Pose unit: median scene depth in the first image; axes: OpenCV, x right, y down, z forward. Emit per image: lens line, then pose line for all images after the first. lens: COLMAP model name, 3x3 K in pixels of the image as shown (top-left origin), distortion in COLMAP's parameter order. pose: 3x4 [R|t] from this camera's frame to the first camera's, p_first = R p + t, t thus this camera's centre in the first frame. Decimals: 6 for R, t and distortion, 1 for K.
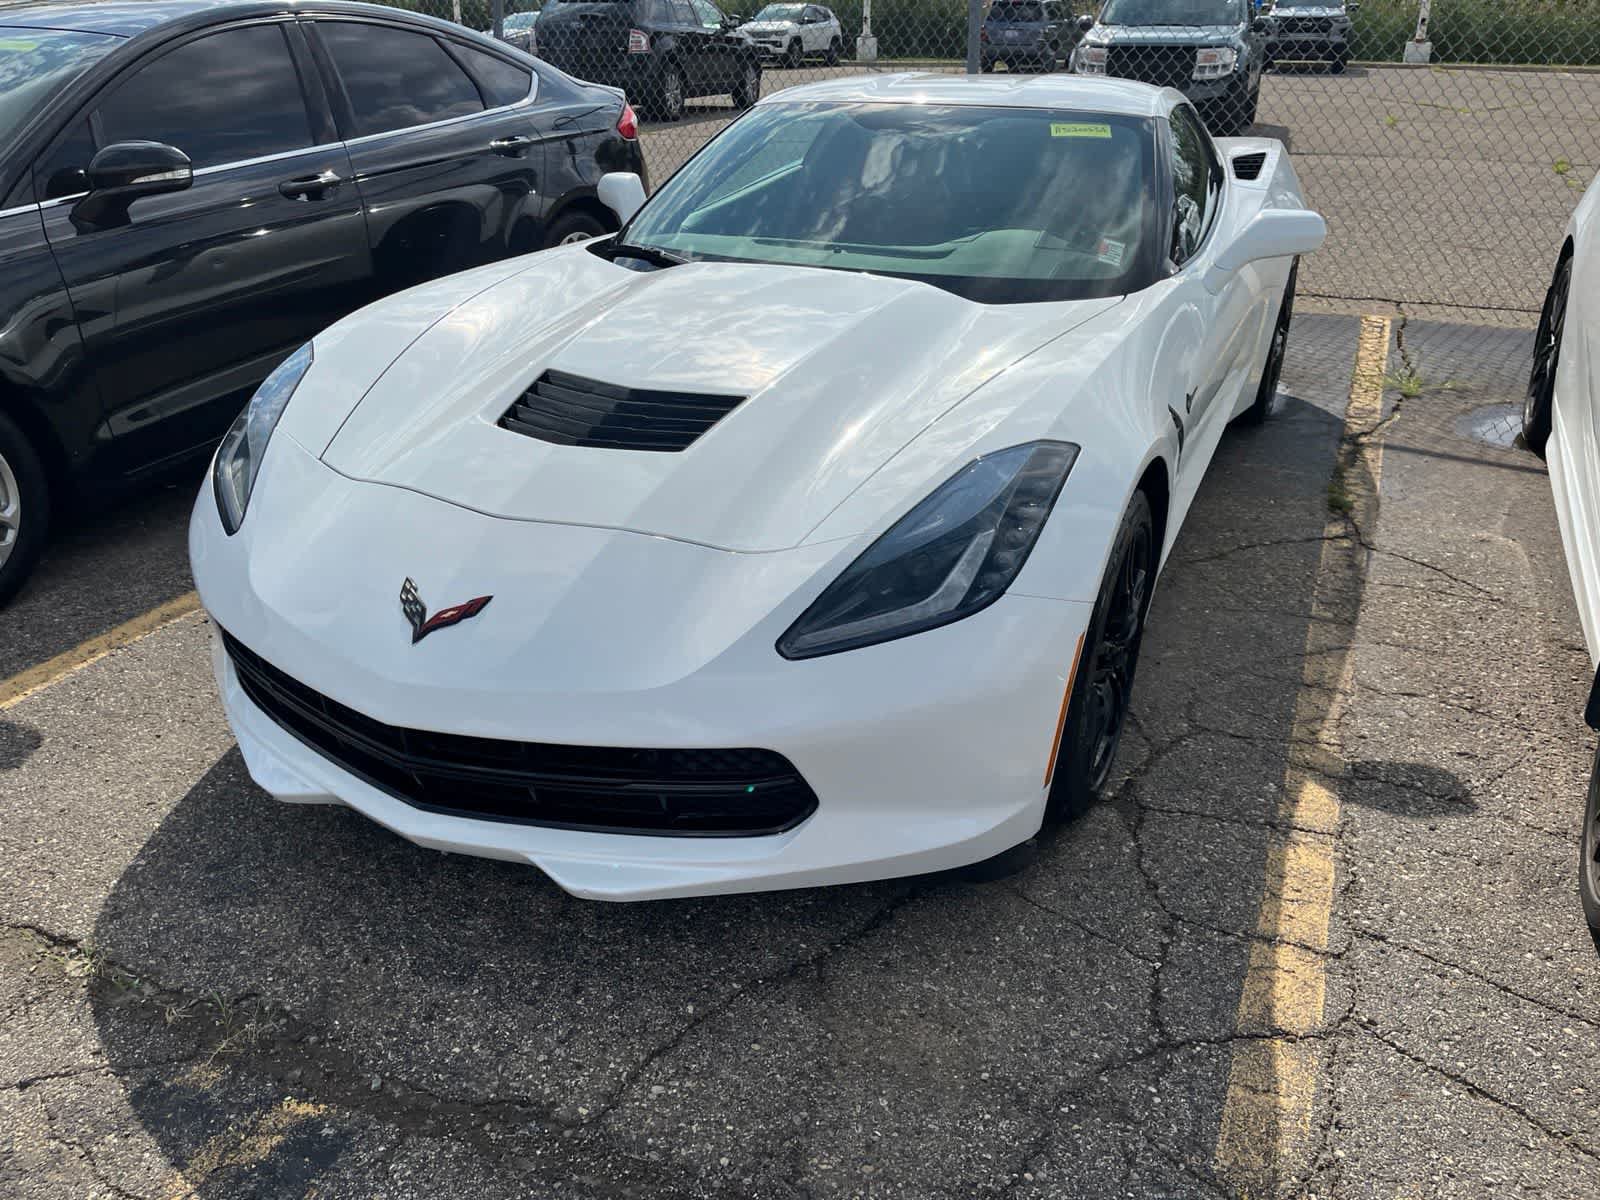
lens RADIAL K [[1195.5, 0, 829.5], [0, 1195.5, 609.0], [0, 0, 1]] dist [0.070423, -0.089807]
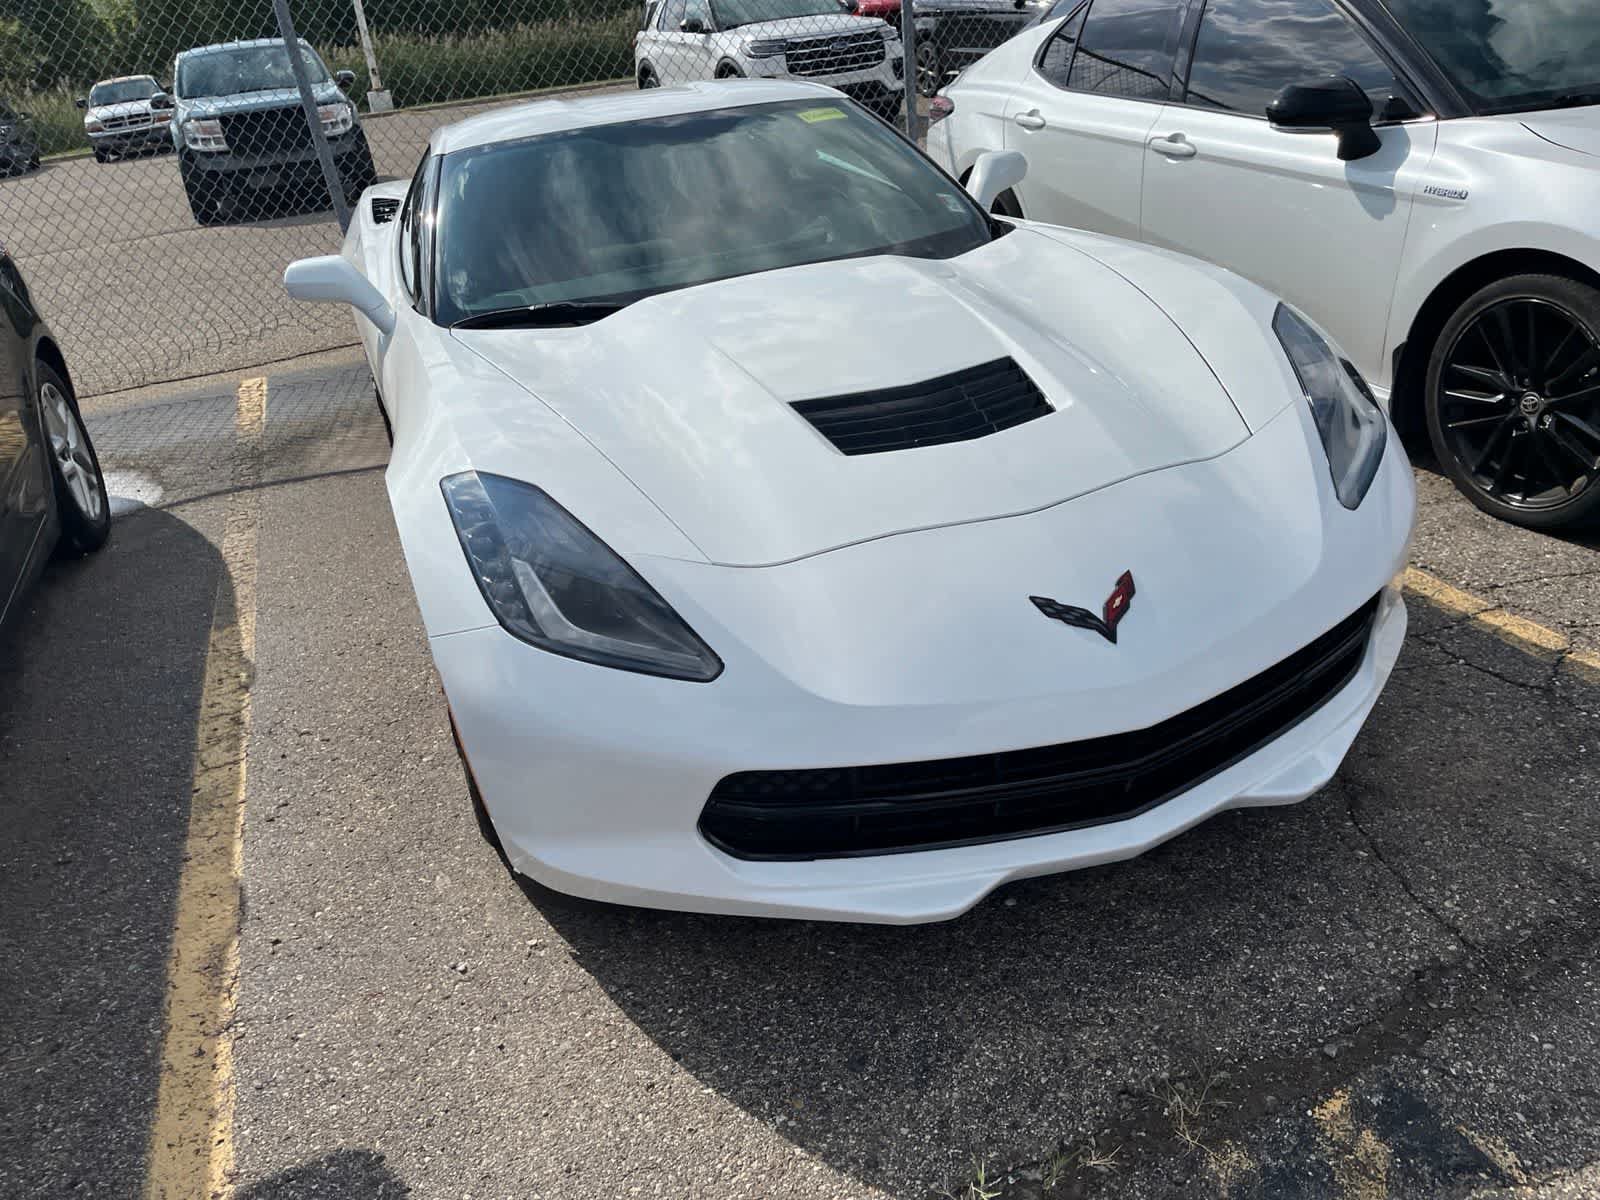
lens RADIAL K [[1185.1, 0, 789.2], [0, 1185.1, 603.0], [0, 0, 1]] dist [0.084623, -0.112417]
pose [[0.711324, -0.374346, 0.594881, -0.852121], [0.402013, 0.910946, 0.092536, -0.149364], [-0.576545, 0.173326, 0.798469, 0.319035]]
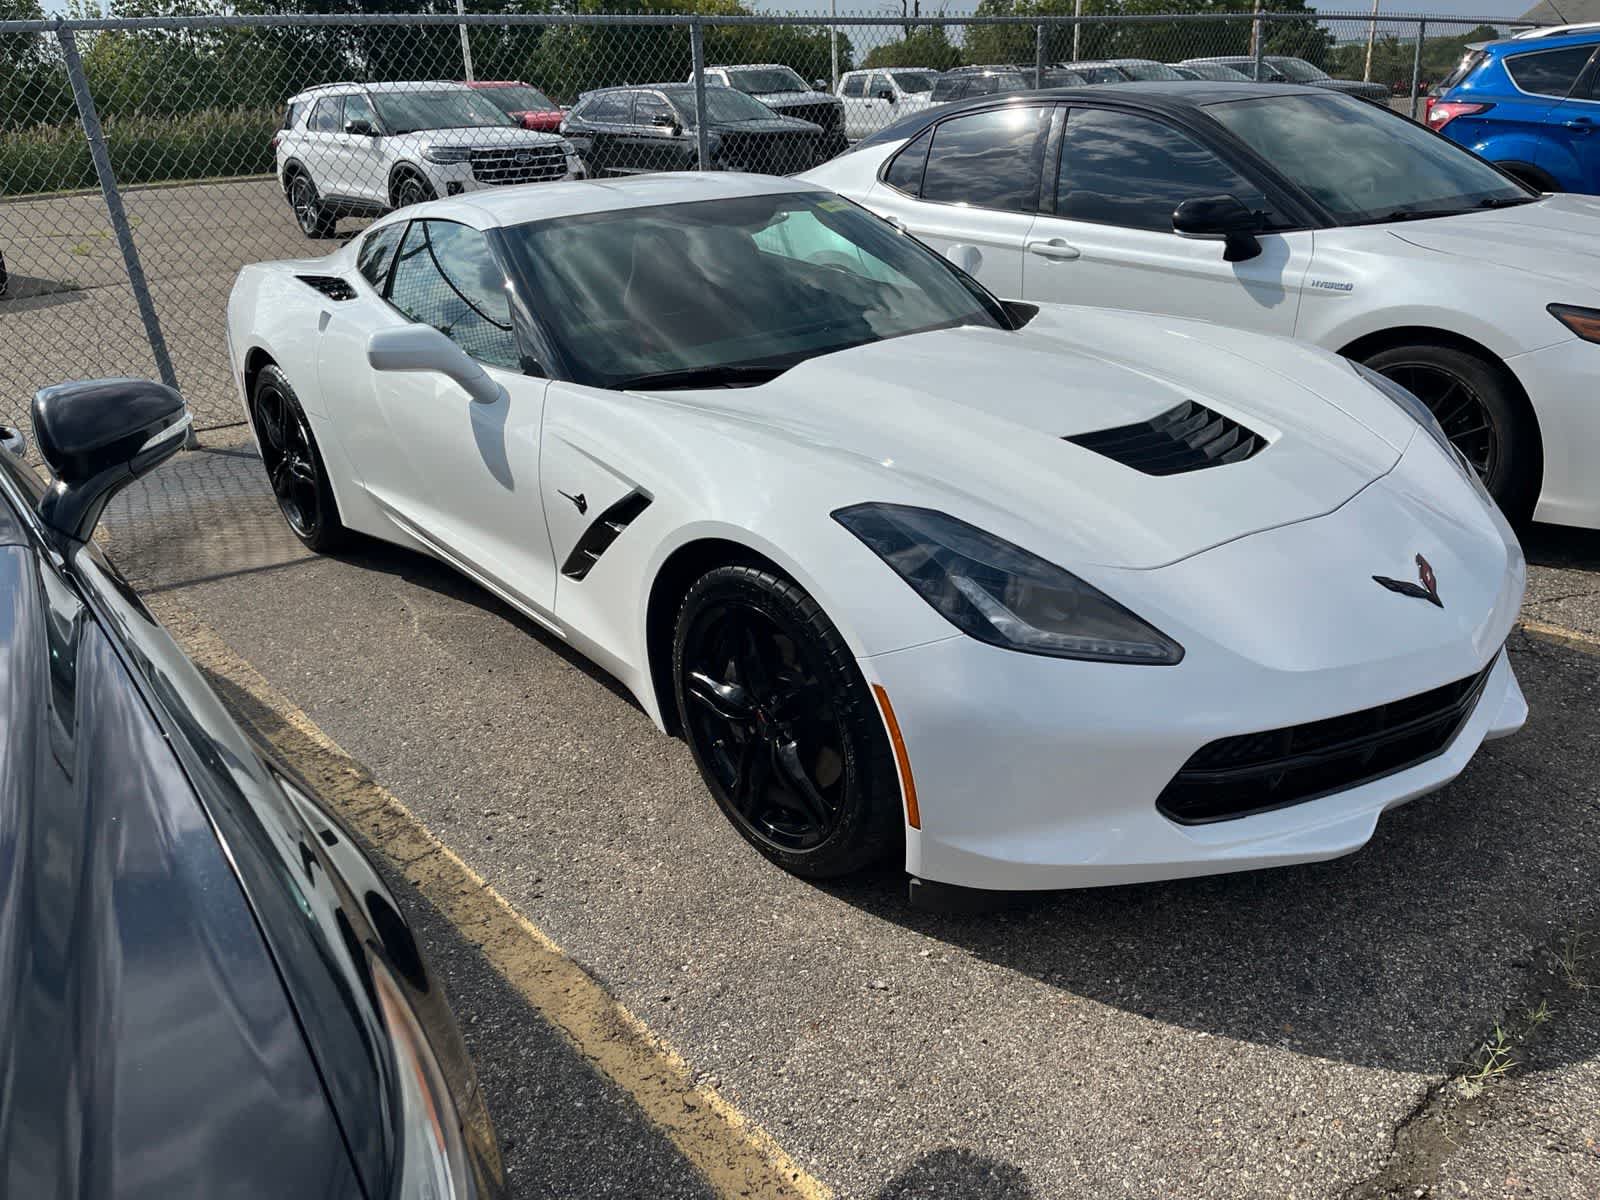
lens RADIAL K [[1184.4, 0, 800.0], [0, 1184.4, 604.5], [0, 0, 1]] dist [0.073543, -0.083672]
pose [[0.443924, -0.360552, 0.820325, -1.257397], [0.434825, 0.887143, 0.154612, -0.338436], [-0.783492, 0.288061, 0.550601, 0.675886]]
